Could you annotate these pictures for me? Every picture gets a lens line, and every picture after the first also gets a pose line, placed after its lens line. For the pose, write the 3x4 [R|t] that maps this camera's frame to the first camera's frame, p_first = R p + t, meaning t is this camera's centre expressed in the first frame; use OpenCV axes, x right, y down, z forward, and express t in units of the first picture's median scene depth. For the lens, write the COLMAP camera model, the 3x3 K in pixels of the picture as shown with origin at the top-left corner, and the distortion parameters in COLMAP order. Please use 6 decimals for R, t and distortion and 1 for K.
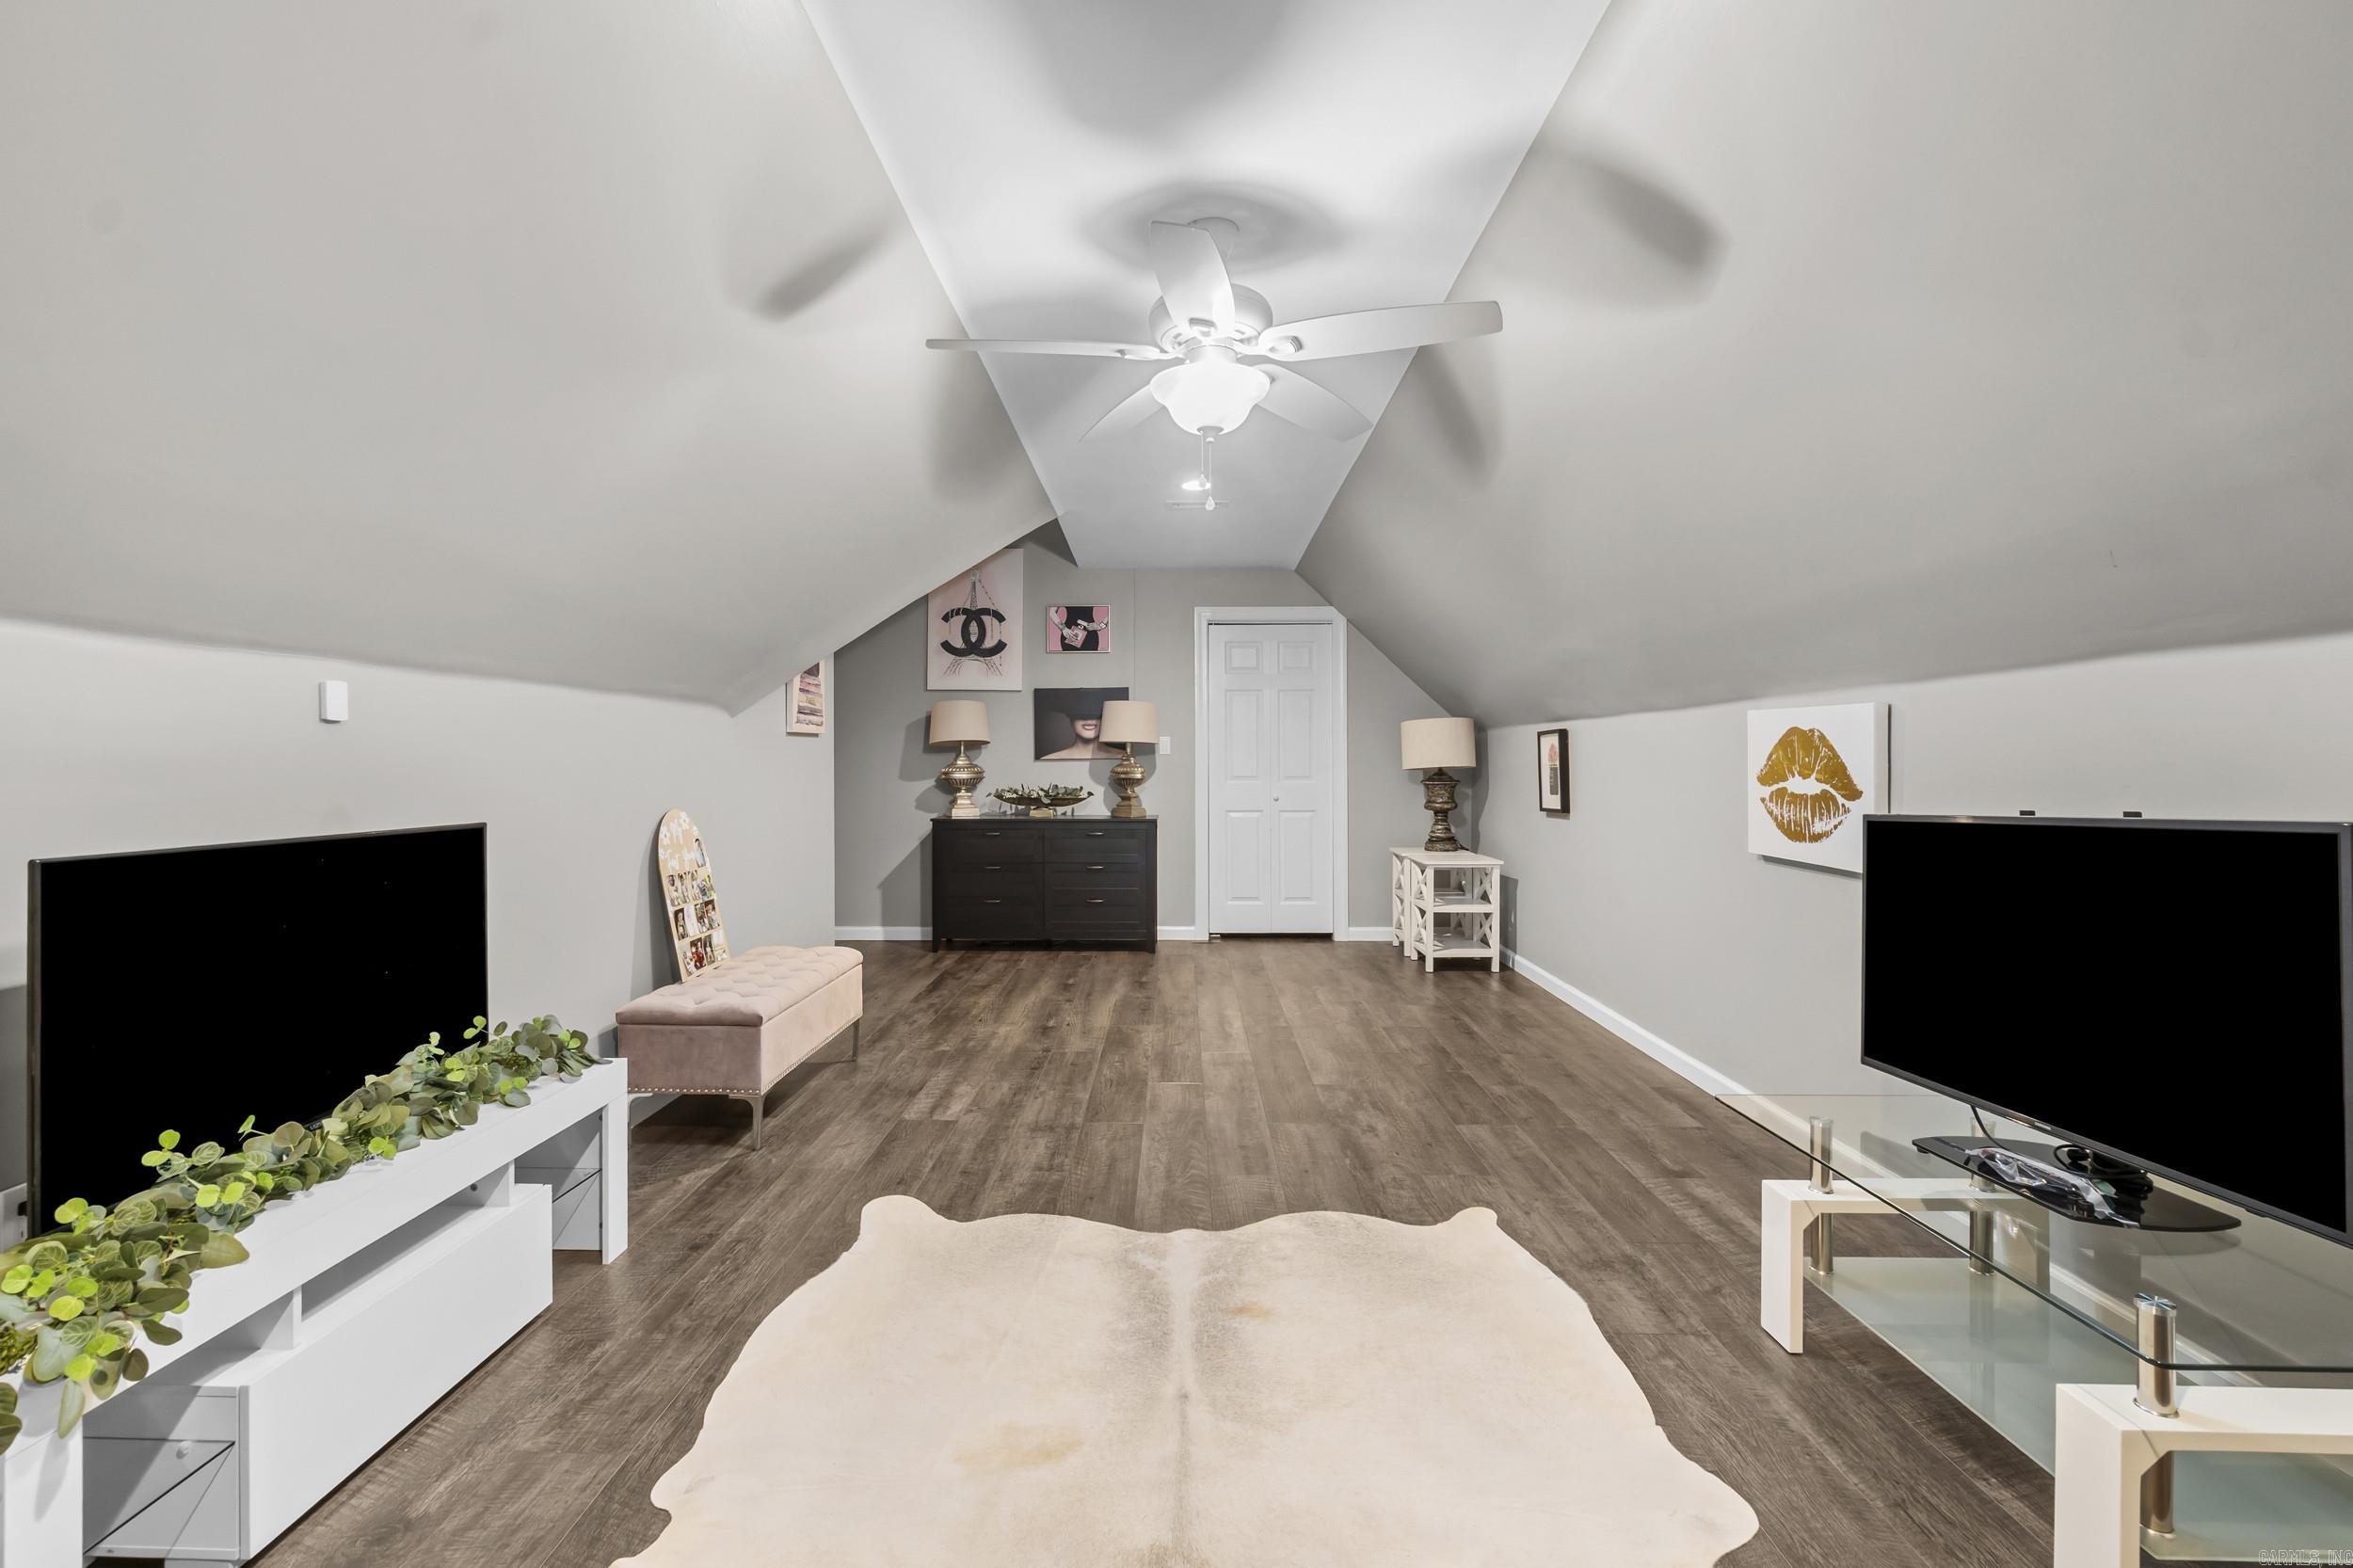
lens RADIAL K [[1015.6, 0, 1165.7], [0, 1015.6, 772.7], [0, 0, 1]] dist [-0.003911, 0.000179]
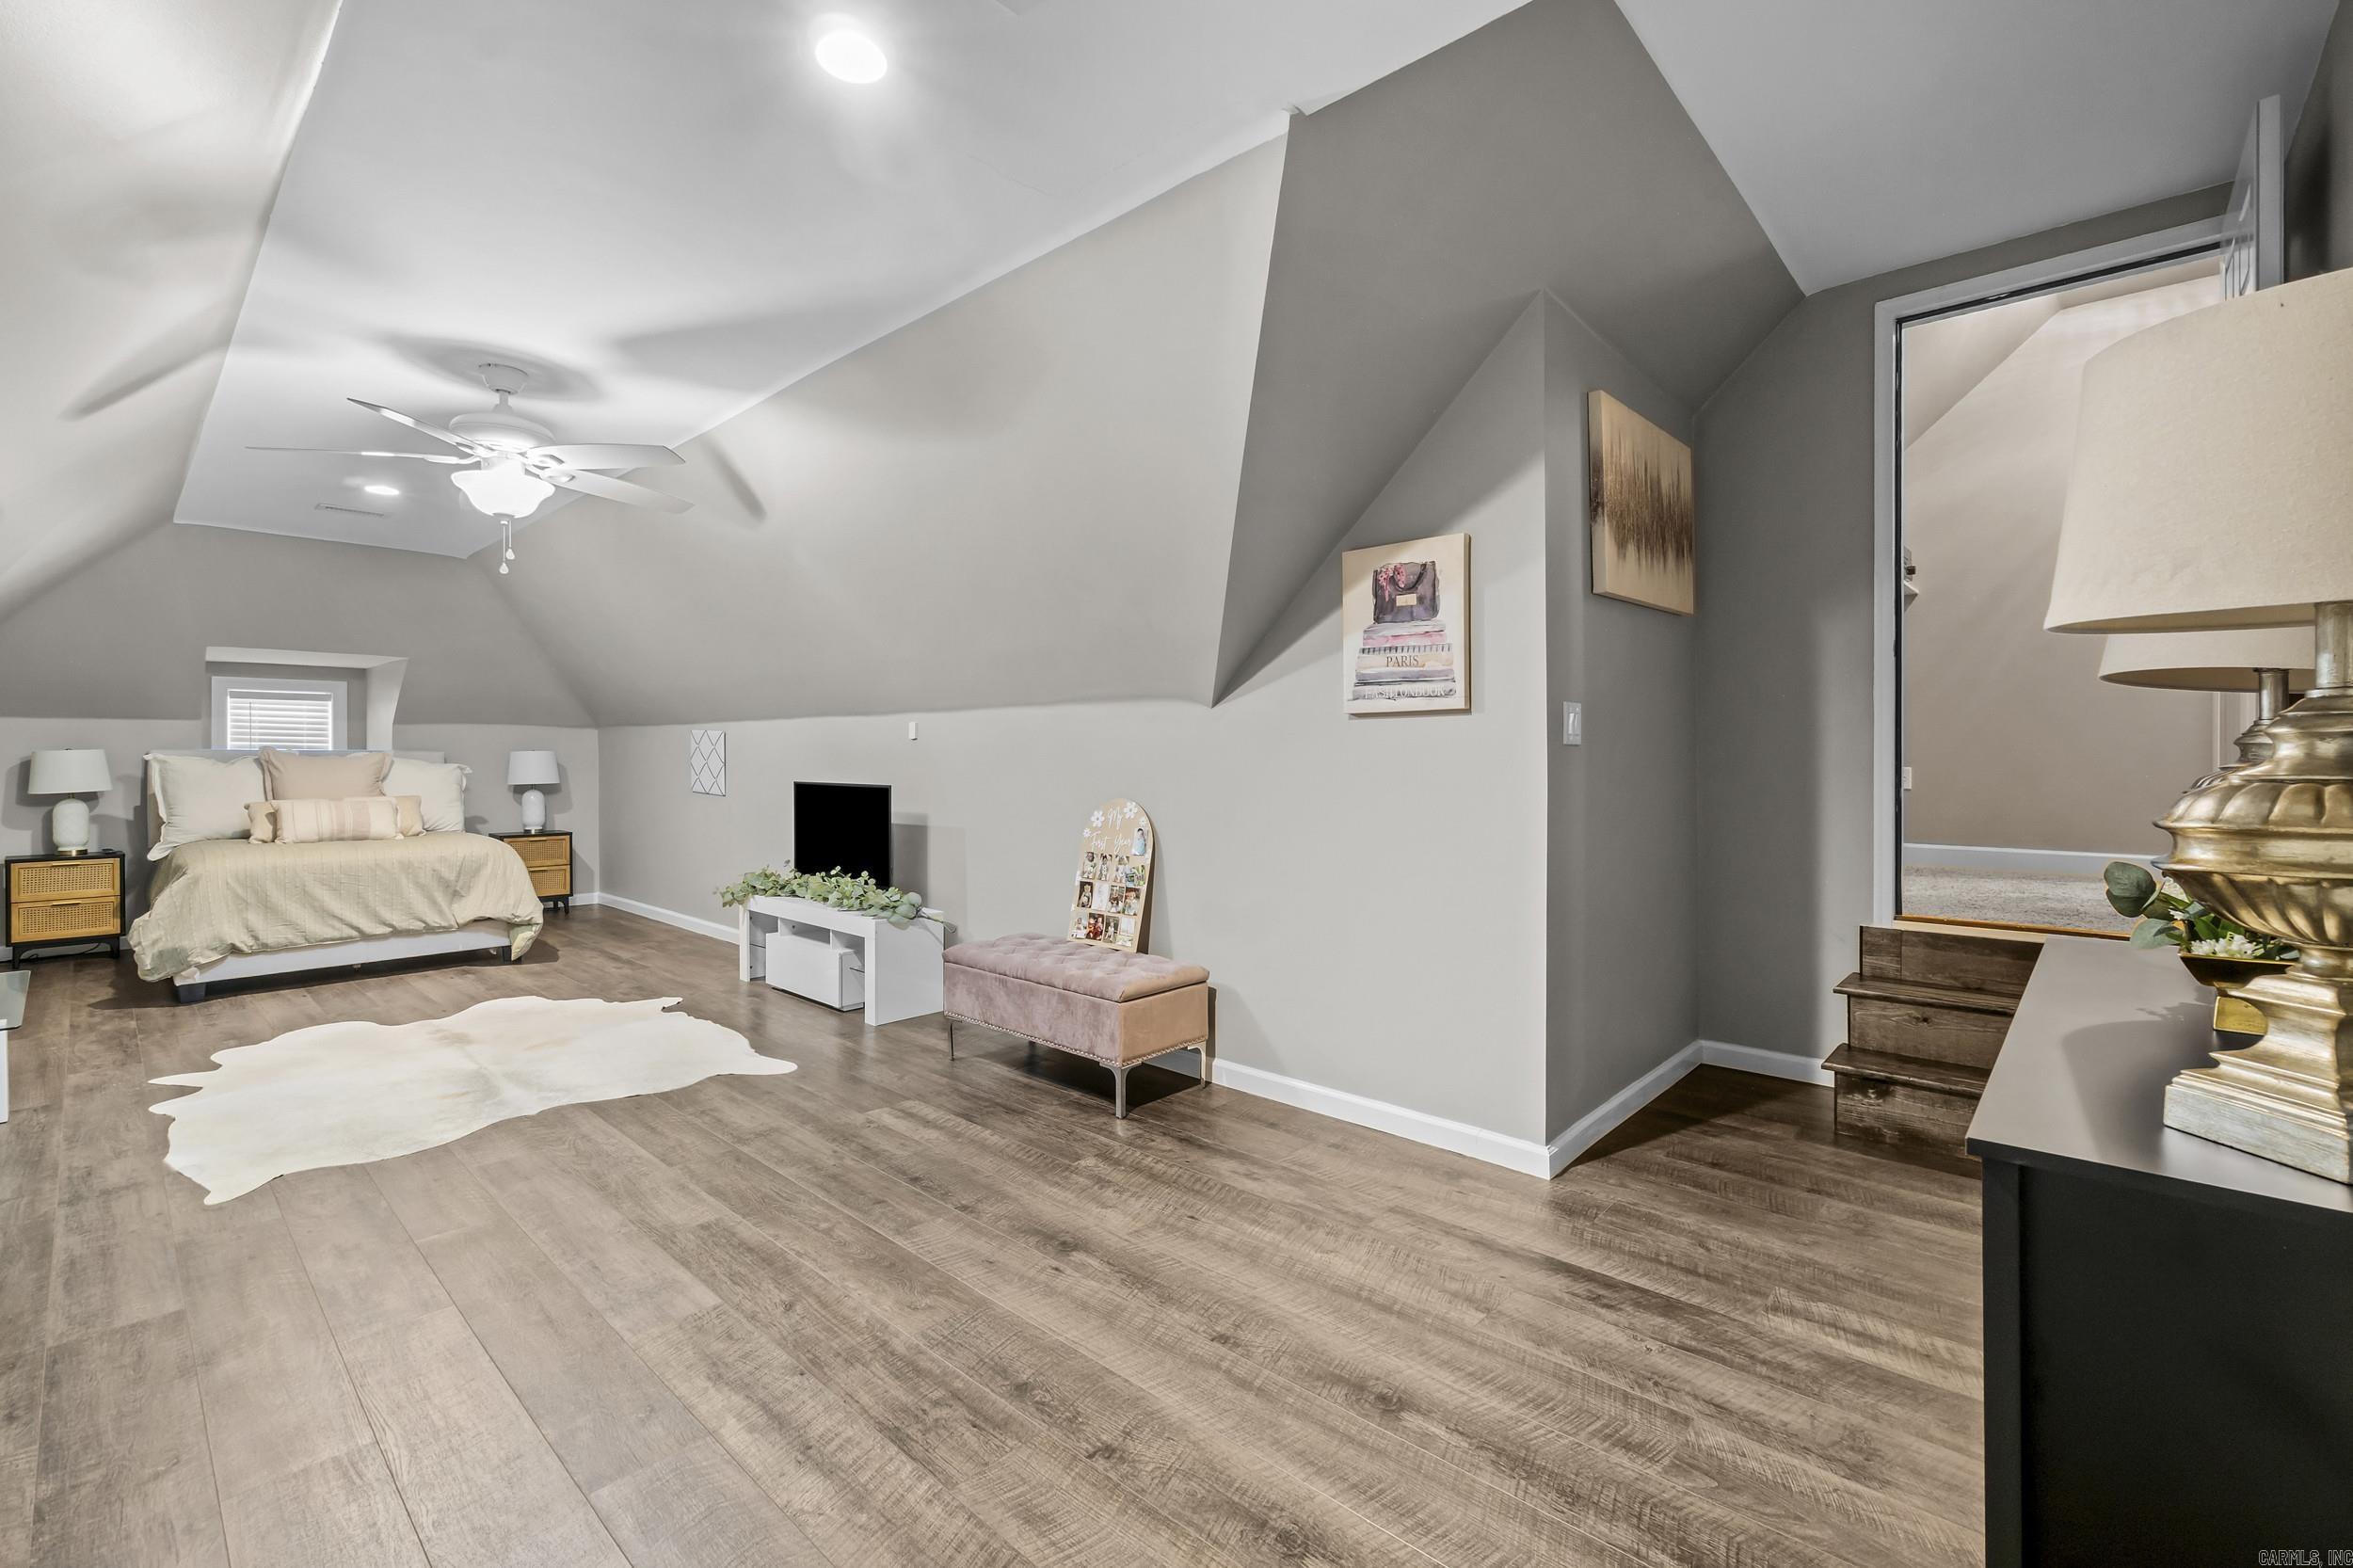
lens RADIAL K [[1015.6, 0, 1153.0], [0, 1015.6, 775.8], [0, 0, 1]] dist [-0.003911, 0.000179]
pose [[-0.681640, 0.012824, -0.731575, 0.325197], [-0.003302, 0.999782, 0.020602, -0.012398], [0.731680, 0.016459, -0.681449, 1.870651]]
